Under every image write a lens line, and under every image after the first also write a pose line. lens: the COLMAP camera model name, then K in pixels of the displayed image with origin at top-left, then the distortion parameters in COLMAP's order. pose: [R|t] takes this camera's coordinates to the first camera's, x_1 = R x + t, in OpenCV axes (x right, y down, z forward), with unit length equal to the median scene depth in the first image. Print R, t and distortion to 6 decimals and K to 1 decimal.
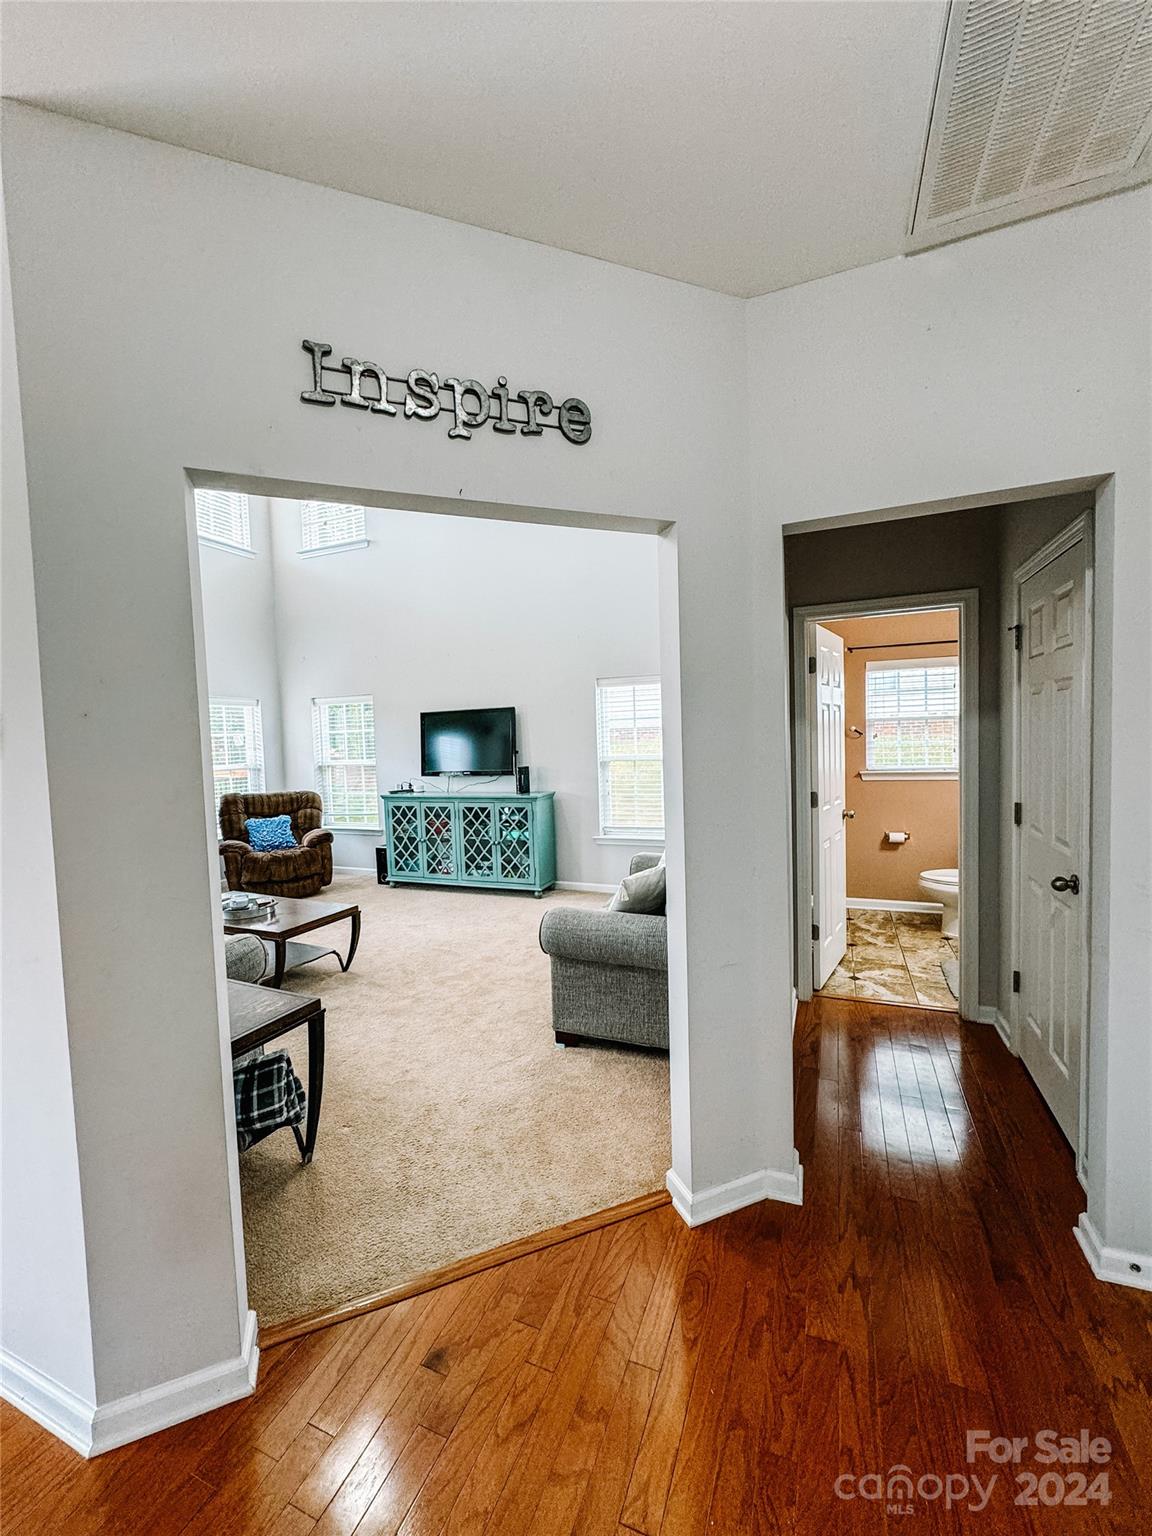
lens RADIAL K [[607.7, 0, 576.0], [0, 607.7, 768.0], [0, 0, 1]] dist [-0.009442, 0.000017]
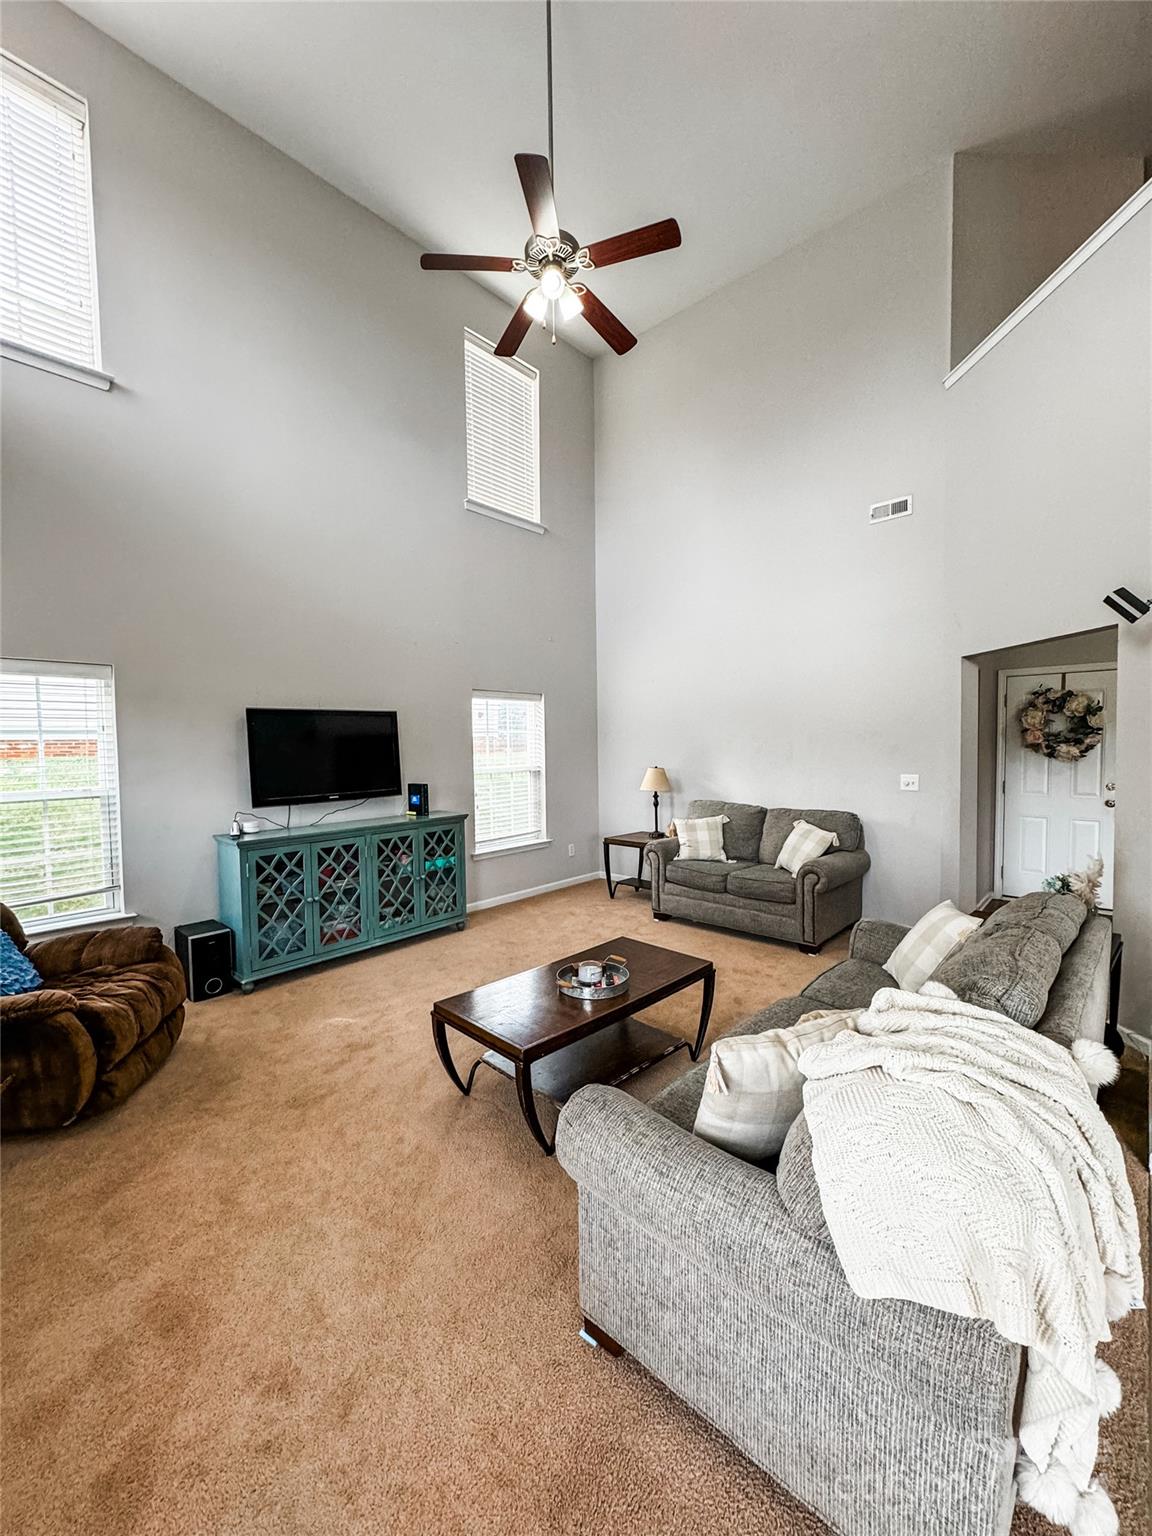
lens RADIAL K [[615.4, 0, 580.2], [0, 615.4, 767.6], [0, 0, 1]] dist [-0.000341, 0.000125]
pose [[0.341225, -0.012147, 0.939903, -0.797805], [0.048842, 0.998795, -0.004824, -0.009260], [-0.938712, 0.047553, 0.341407, 0.487076]]
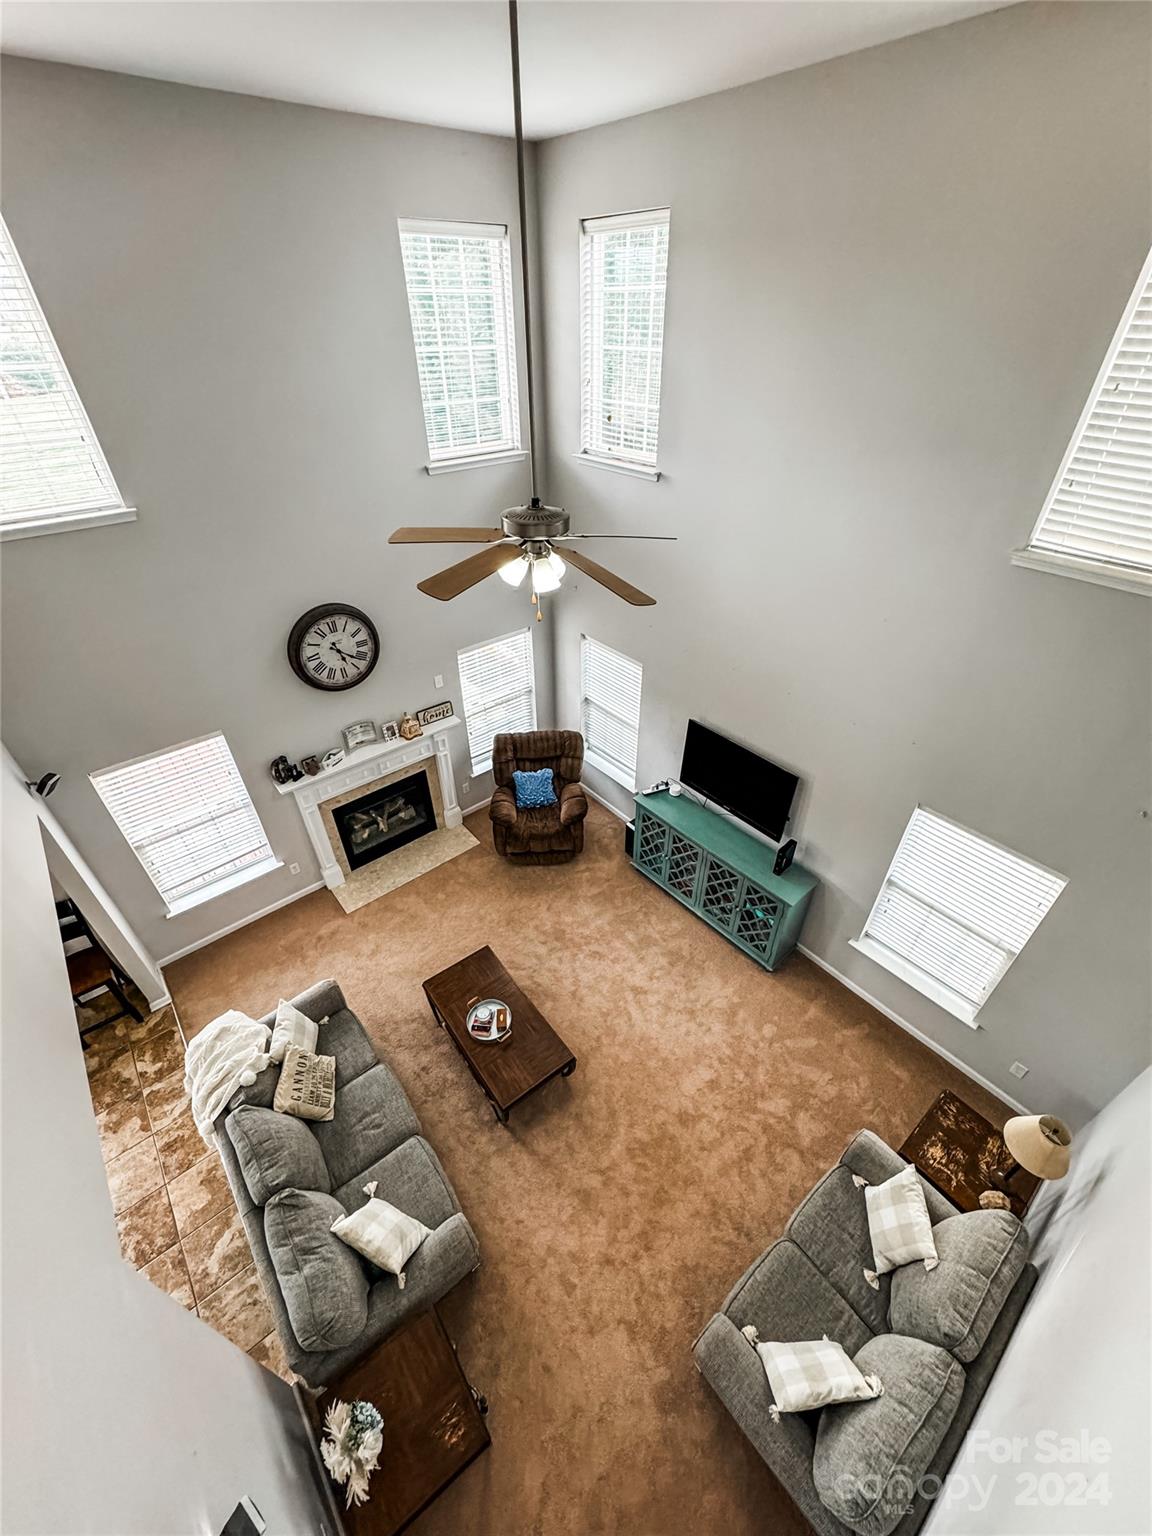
lens RADIAL K [[615.4, 0, 580.2], [0, 615.4, 767.6], [0, 0, 1]] dist [-0.000341, 0.000125]
pose [[0.885315, 0.303282, -0.352473, -0.074701], [-0.051551, 0.817363, 0.573812, -0.556634], [0.462125, -0.489834, 0.739258, 0.284281]]
